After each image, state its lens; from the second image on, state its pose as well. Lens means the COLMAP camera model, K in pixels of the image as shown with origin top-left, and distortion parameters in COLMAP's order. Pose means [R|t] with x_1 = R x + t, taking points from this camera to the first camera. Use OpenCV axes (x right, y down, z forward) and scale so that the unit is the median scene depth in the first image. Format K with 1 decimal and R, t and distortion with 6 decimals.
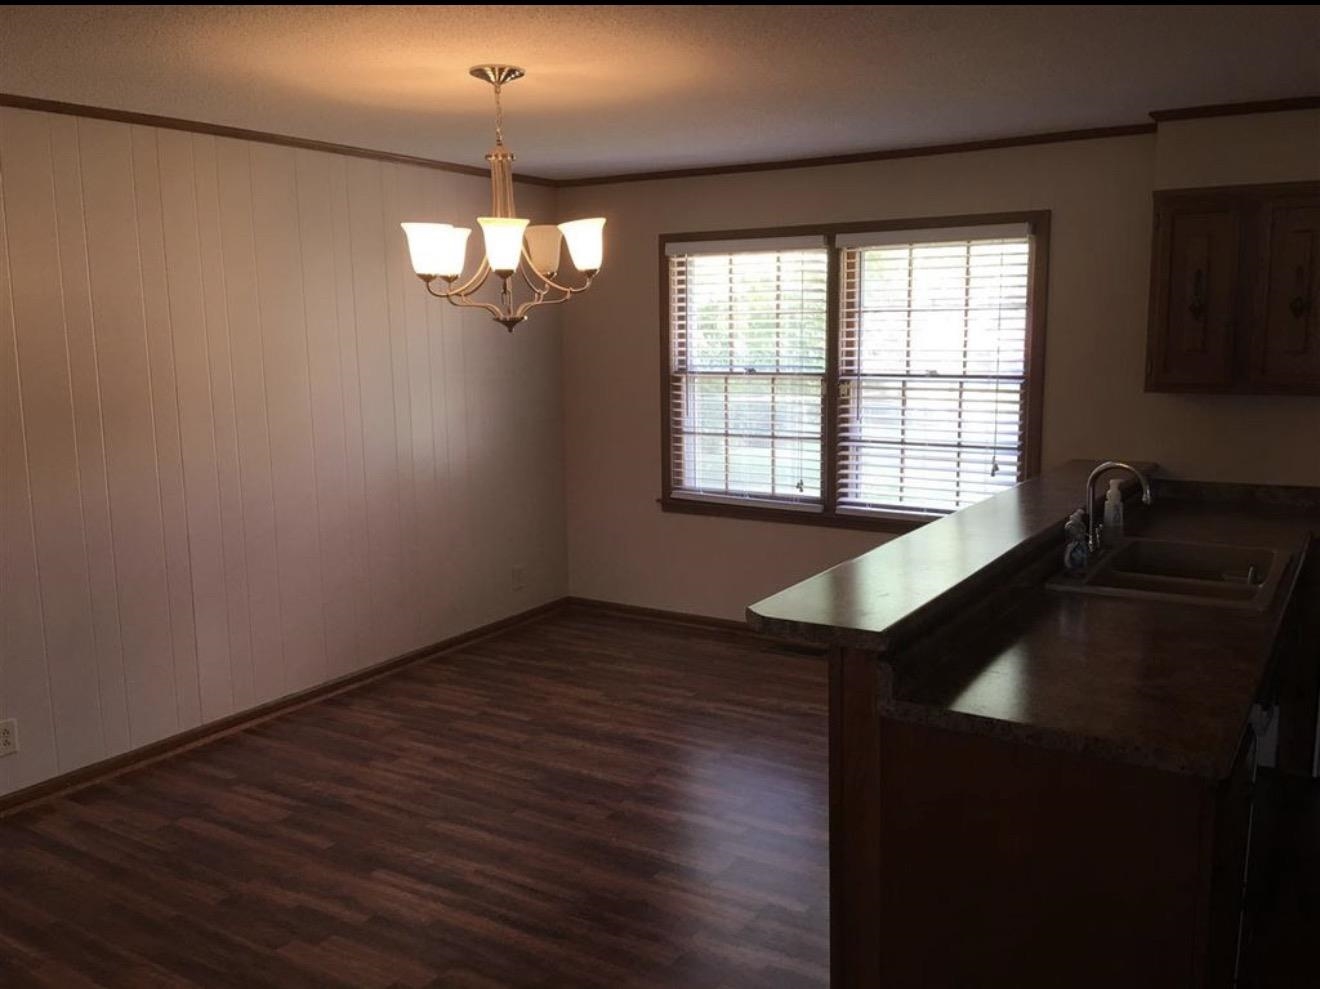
lens RADIAL K [[1111.2, 0, 660.0], [0, 1111.2, 494.5], [0, 0, 1]] dist [0.009371, -0.001934]
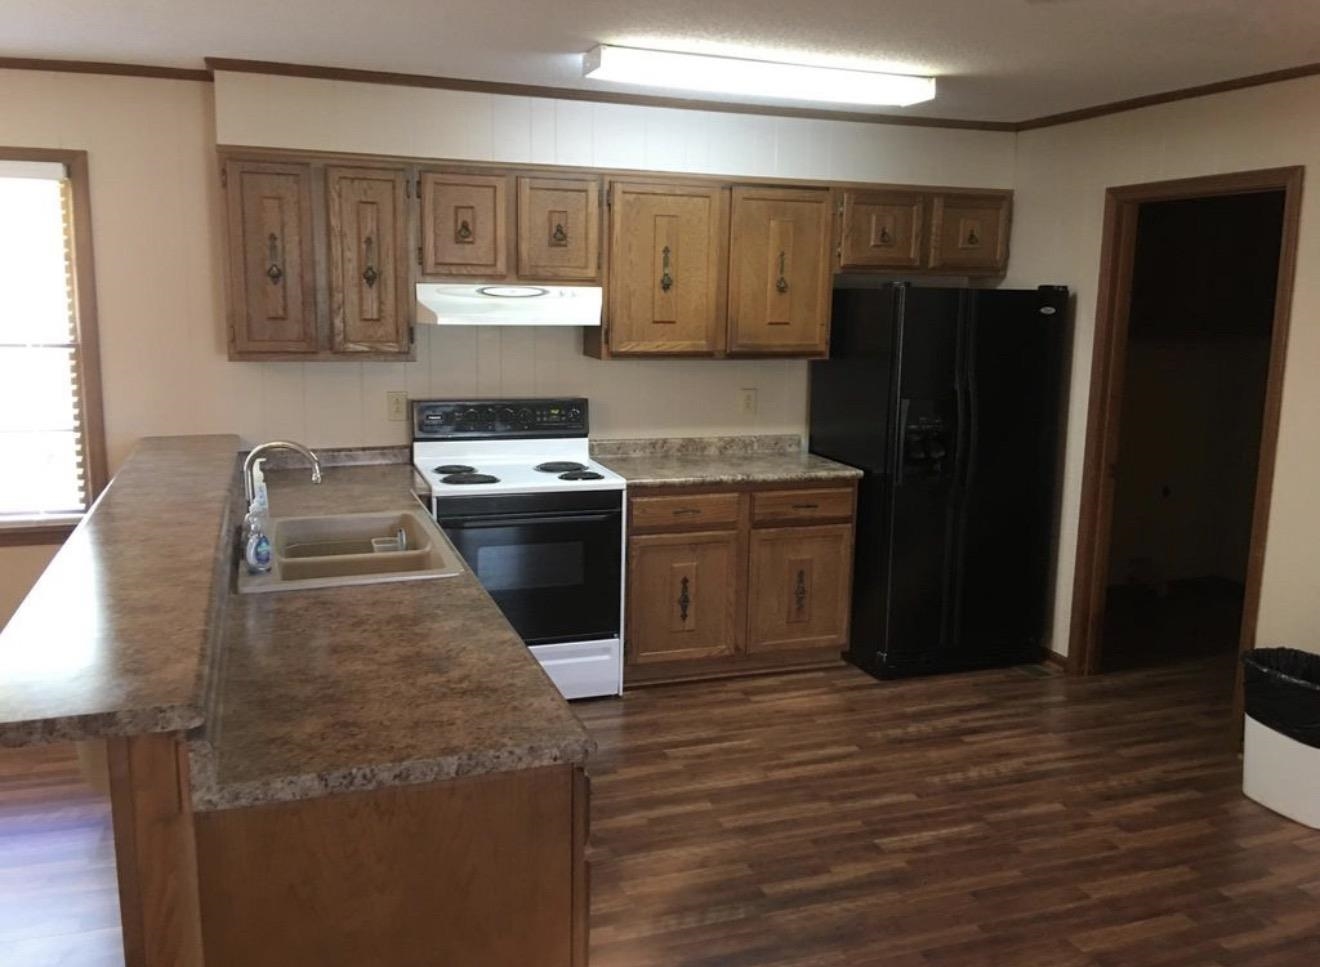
lens RADIAL K [[1101.5, 0, 660.0], [0, 1101.5, 483.5], [0, 0, 1]] dist [0.065409, -0.113402]
pose [[0.611804, -0.113022, 0.782893, -0.118004], [0.093027, 0.993152, 0.070678, -0.030449], [-0.785520, 0.029588, 0.618129, 0.193683]]
